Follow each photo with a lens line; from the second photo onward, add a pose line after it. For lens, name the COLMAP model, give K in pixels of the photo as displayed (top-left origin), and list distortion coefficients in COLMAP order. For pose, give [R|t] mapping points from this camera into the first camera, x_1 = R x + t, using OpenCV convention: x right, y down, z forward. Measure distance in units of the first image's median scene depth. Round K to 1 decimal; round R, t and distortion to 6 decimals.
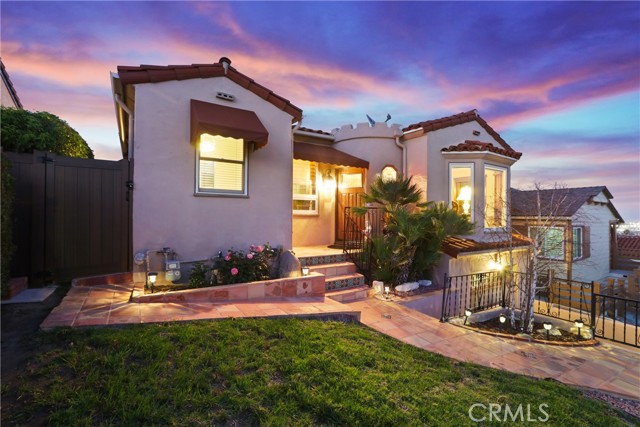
lens RADIAL K [[295.7, 0, 325.5], [0, 295.7, 212.6], [0, 0, 1]] dist [-0.001912, -0.000116]
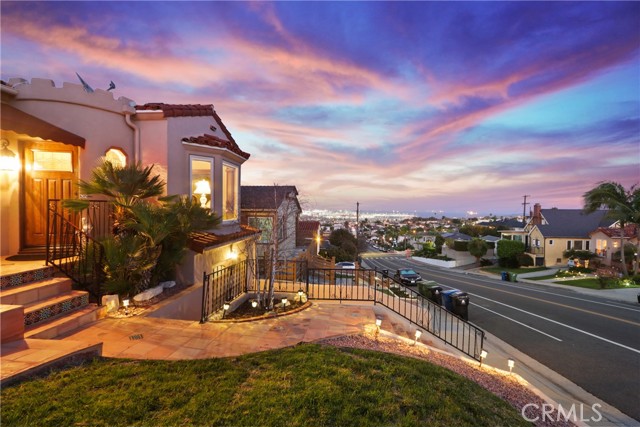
lens RADIAL K [[297.2, 0, 320.0], [0, 297.2, 213.5], [0, 0, 1]] dist [-0.000977, -0.000297]
pose [[0.630026, -0.019141, 0.776338, -0.074847], [-0.007833, 0.999489, 0.031000, -0.012231], [-0.776534, -0.025612, 0.629554, 0.074177]]
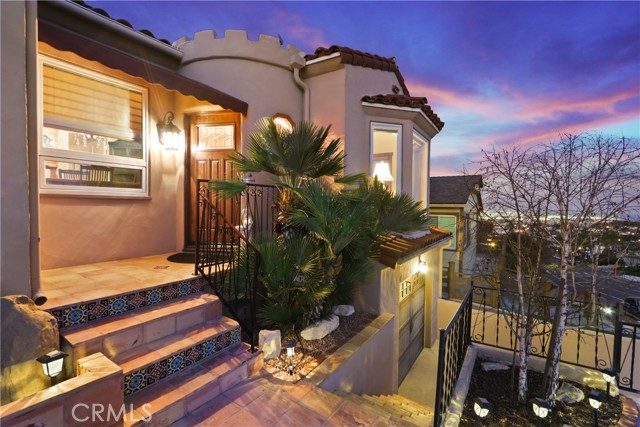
lens RADIAL K [[295.7, 0, 325.5], [0, 295.7, 212.6], [0, 0, 1]] dist [-0.001912, -0.000116]
pose [[0.911827, -0.007341, 0.410509, 0.058400], [-0.006933, 0.999422, 0.033274, 0.018136], [-0.410516, -0.033186, 0.911249, 0.492154]]
